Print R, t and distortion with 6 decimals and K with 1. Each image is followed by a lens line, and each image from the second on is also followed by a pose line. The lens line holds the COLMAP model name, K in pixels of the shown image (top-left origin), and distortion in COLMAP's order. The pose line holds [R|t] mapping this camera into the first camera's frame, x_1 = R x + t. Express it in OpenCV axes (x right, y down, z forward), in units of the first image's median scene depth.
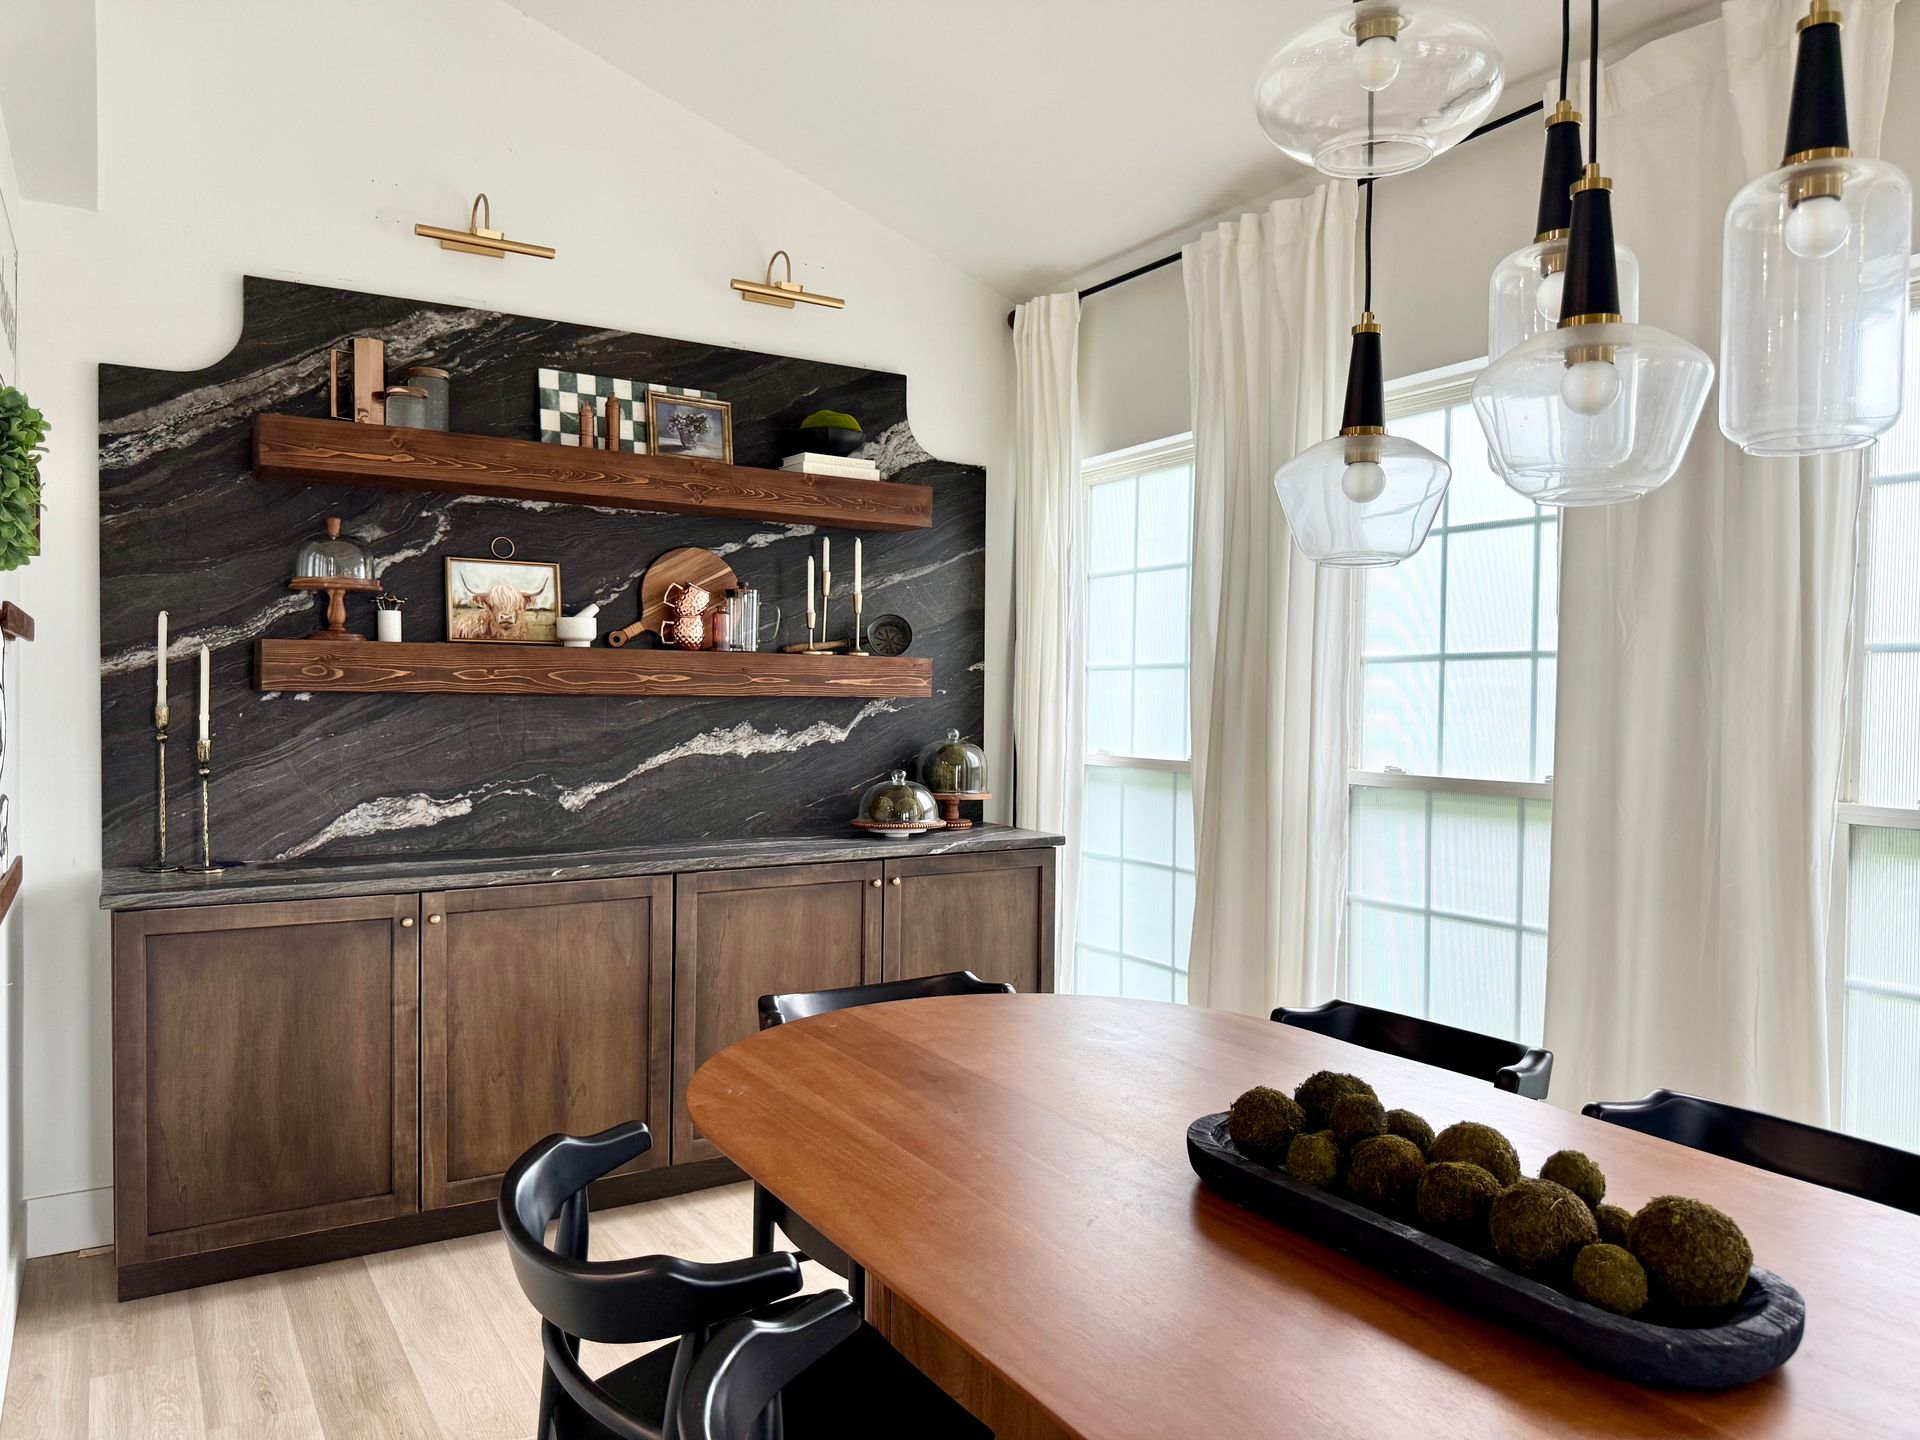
lens RADIAL K [[1348.2, 0, 962.3], [0, 1348.2, 729.3], [0, 0, 1]] dist [0.116889, -0.199610]
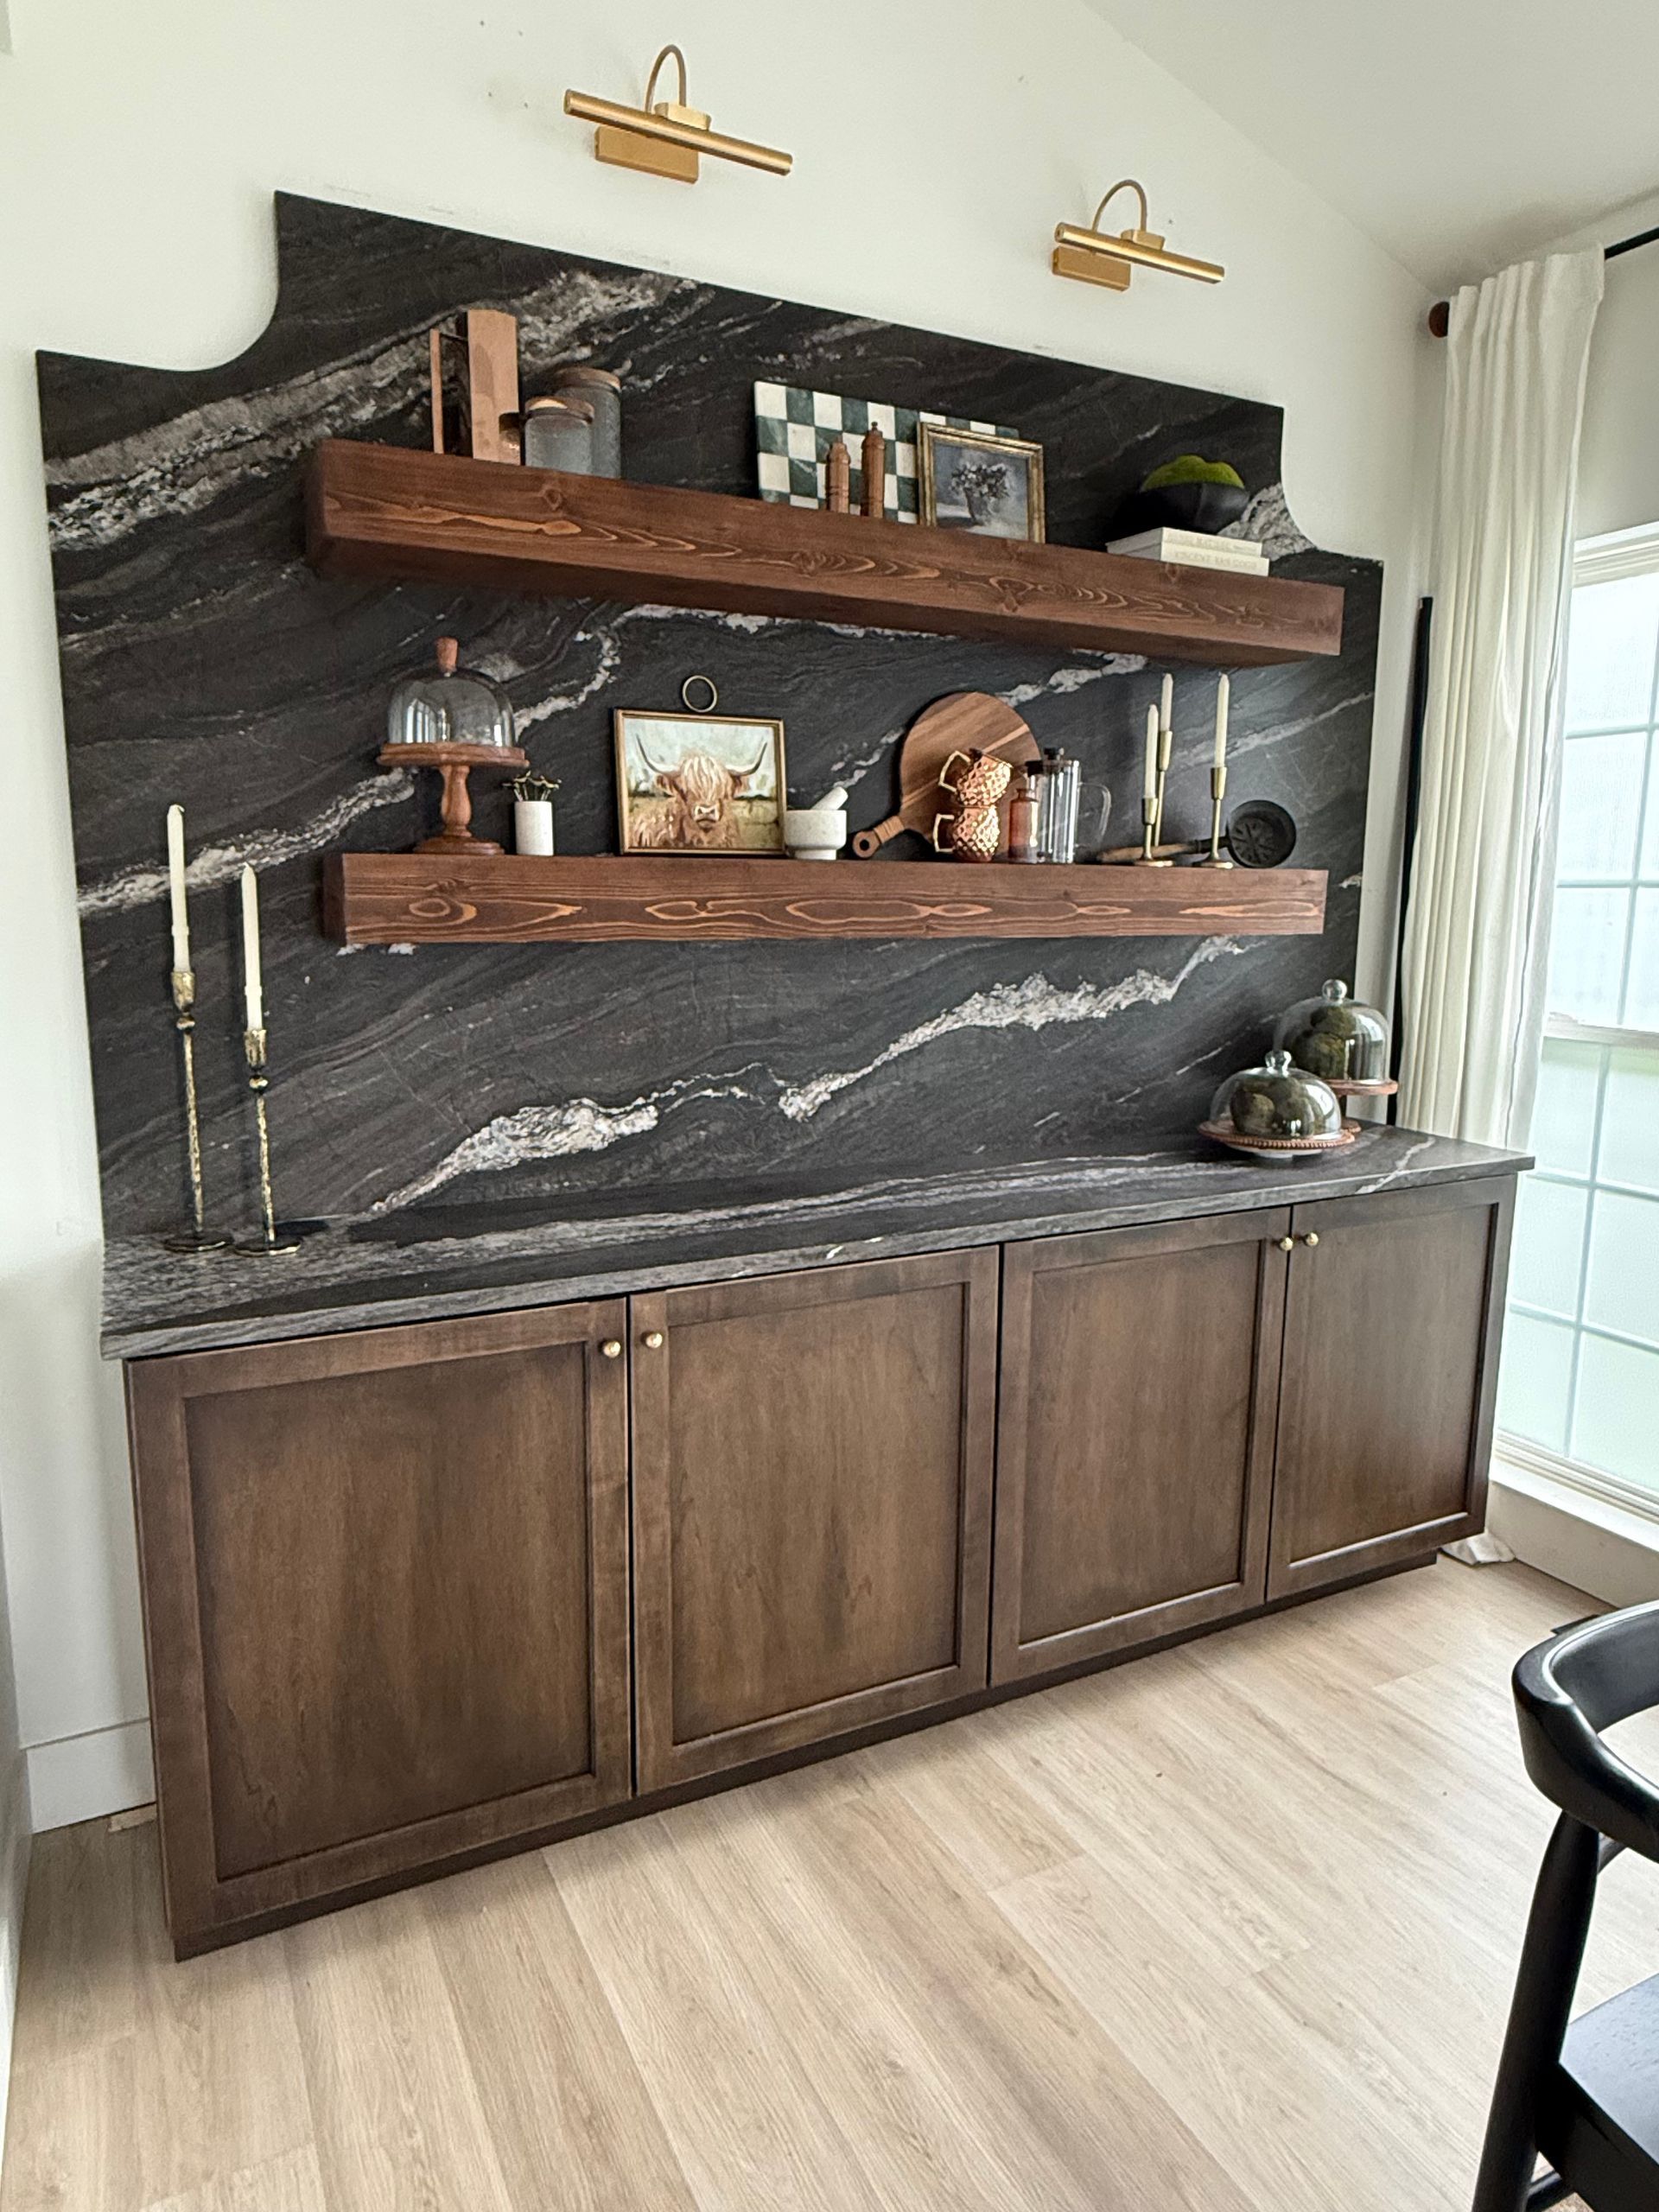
lens RADIAL K [[1377.1, 0, 832.6], [0, 1377.1, 1096.6], [0, 0, 1]] dist [0.020929, -0.023216]
pose [[0.996951, 0.011718, -0.077152, -0.227281], [-0.001733, 0.991742, 0.128239, -0.034546], [0.078017, -0.127714, 0.988738, 0.374808]]
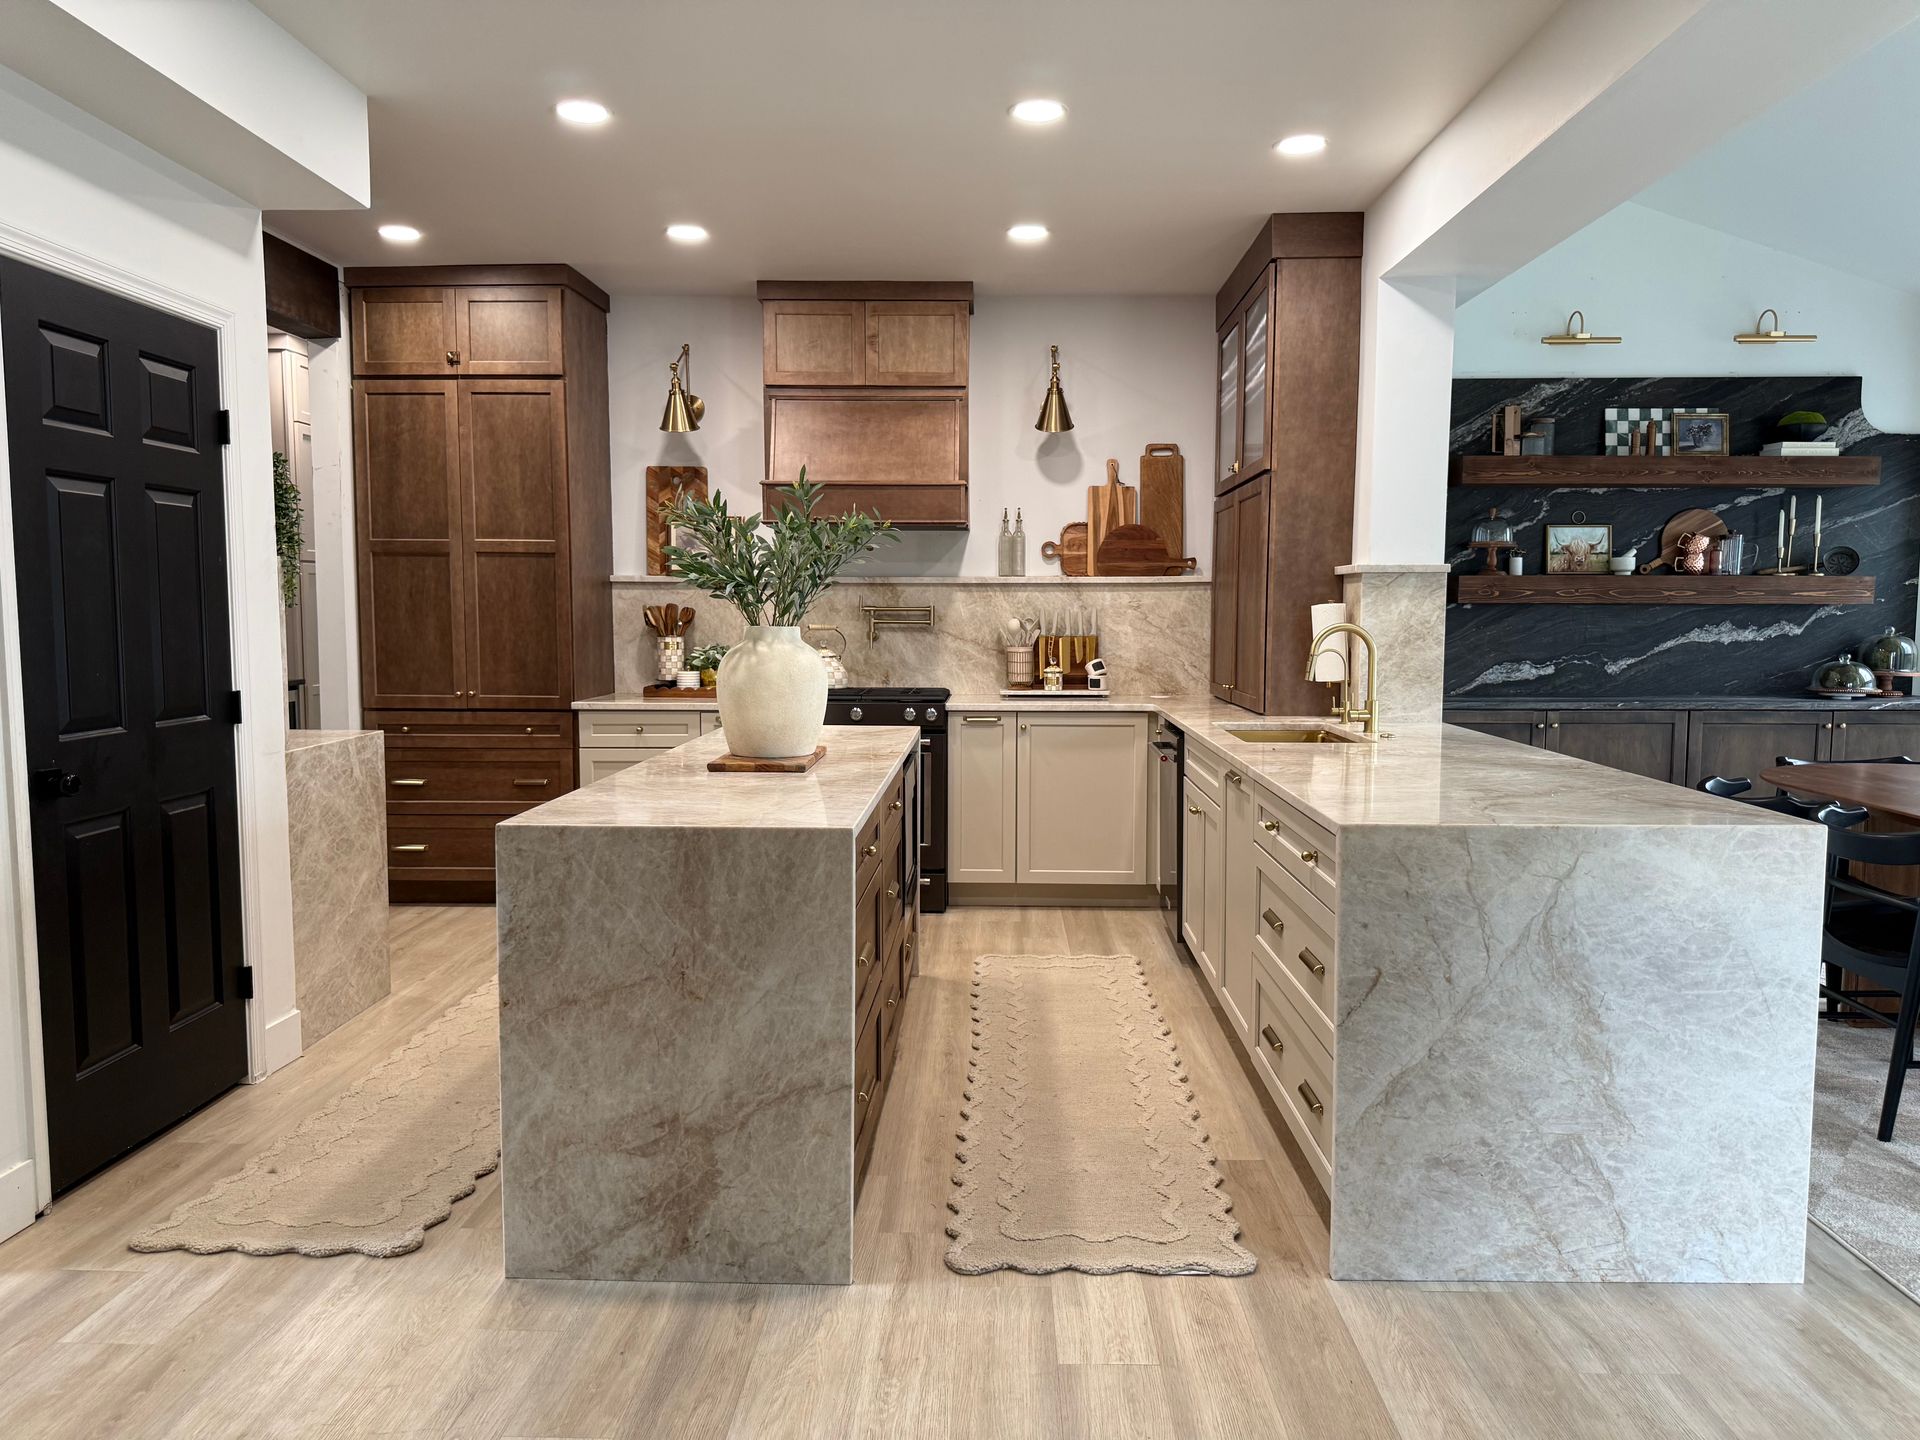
lens RADIAL K [[1358.6, 0, 991.0], [0, 1358.6, 721.5], [0, 0, 1]] dist [0.019050, -0.007583]
pose [[0.843711, 0.038215, -0.535436, -0.035322], [-0.008516, 0.998290, 0.057831, 0.028326], [0.536730, -0.044233, 0.842594, -0.829562]]
